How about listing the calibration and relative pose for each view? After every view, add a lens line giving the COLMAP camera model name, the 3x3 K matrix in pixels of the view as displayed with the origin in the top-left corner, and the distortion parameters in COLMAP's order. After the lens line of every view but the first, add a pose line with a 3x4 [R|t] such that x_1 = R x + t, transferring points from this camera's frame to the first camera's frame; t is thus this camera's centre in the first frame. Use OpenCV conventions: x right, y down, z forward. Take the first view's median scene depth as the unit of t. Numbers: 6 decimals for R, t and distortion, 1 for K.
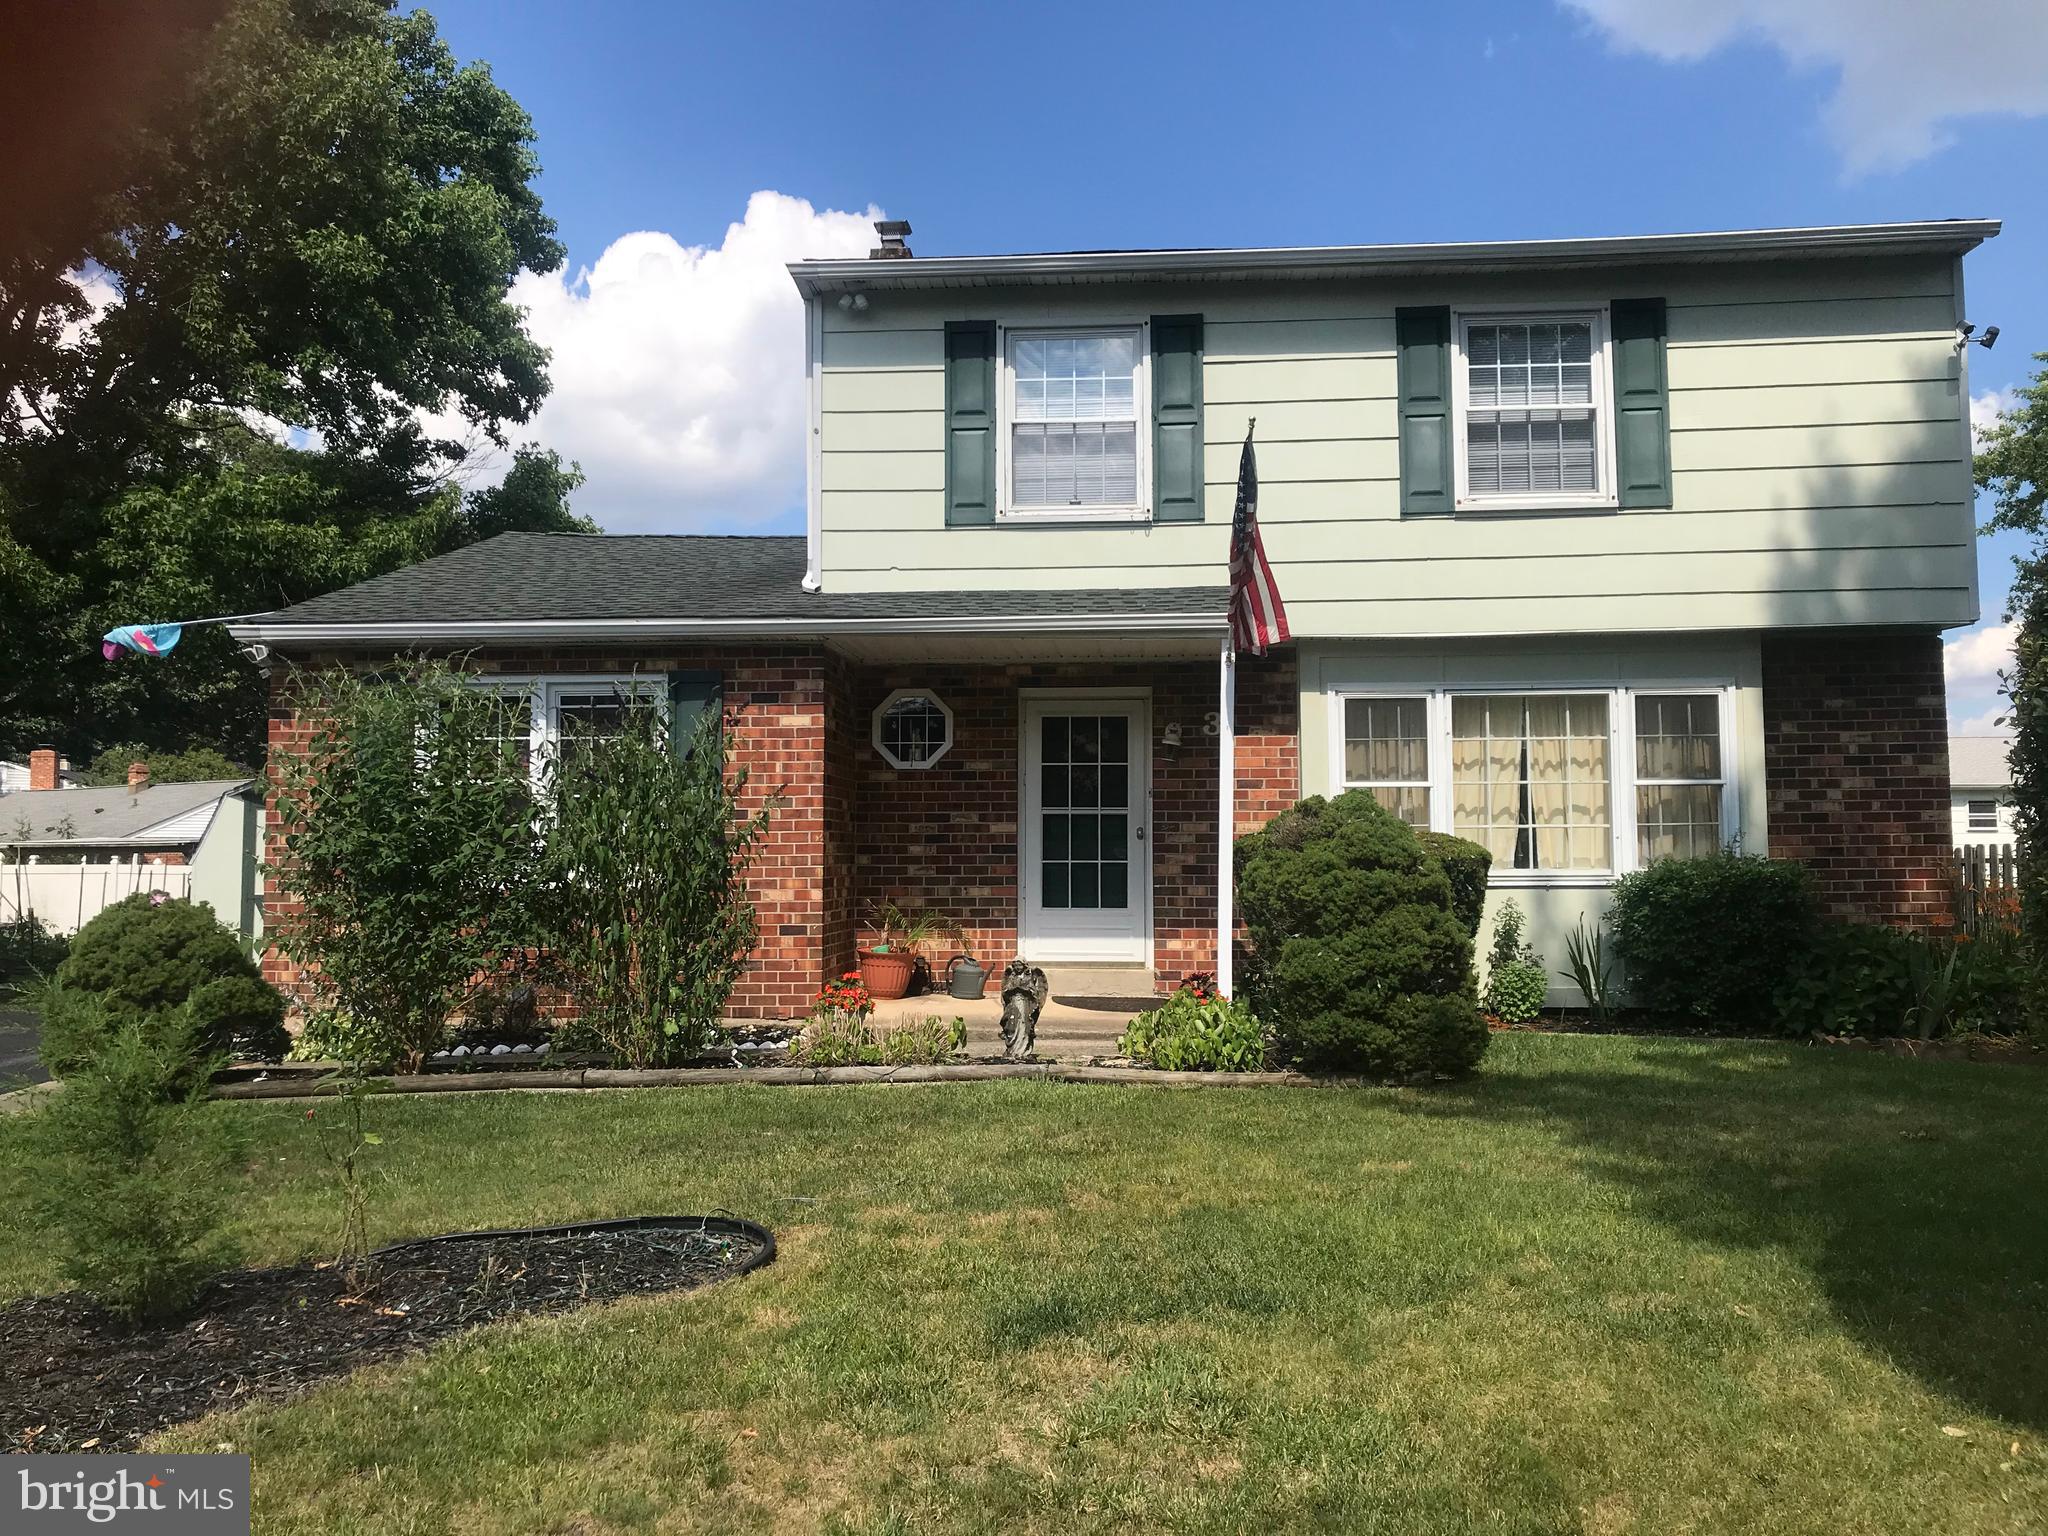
lens RADIAL K [[1685.9, 0, 1038.8], [0, 1685.9, 776.3], [0, 0, 1]] dist [0.005068, 0.001503]
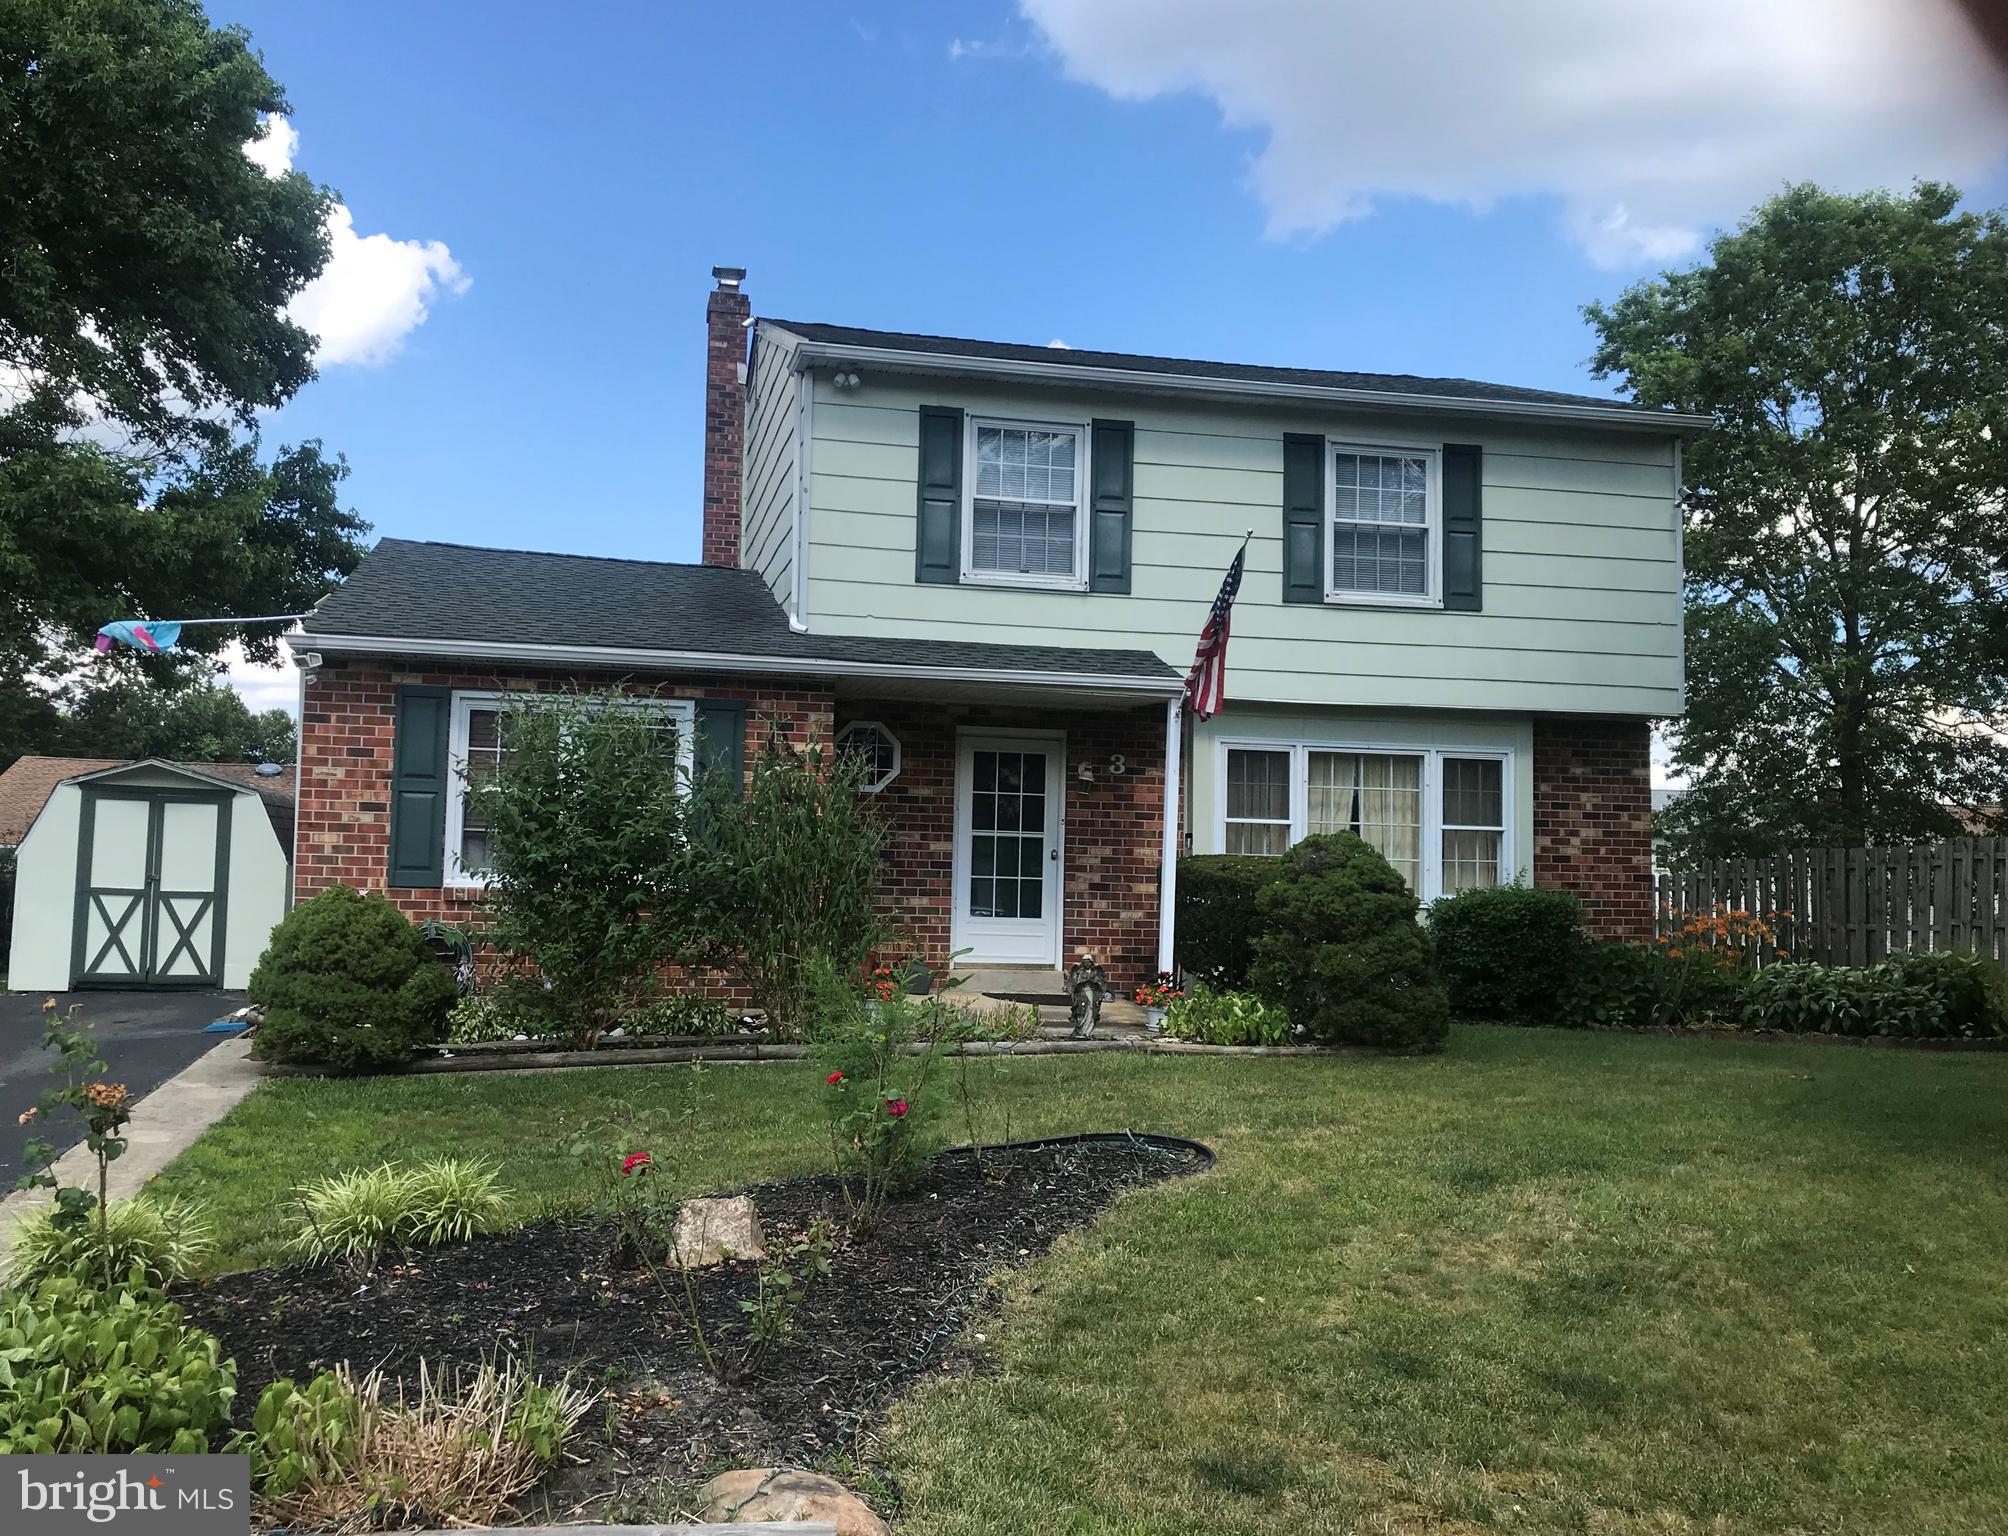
lens RADIAL K [[1739.4, 0, 1001.7], [0, 1739.4, 792.0], [0, 0, 1]] dist [0.017202, 0.010847]
pose [[0.959006, 0.040775, 0.280439, -0.323645], [-0.041742, 0.999125, -0.002526, -0.005397], [-0.280296, -0.009283, 0.959869, -0.154691]]
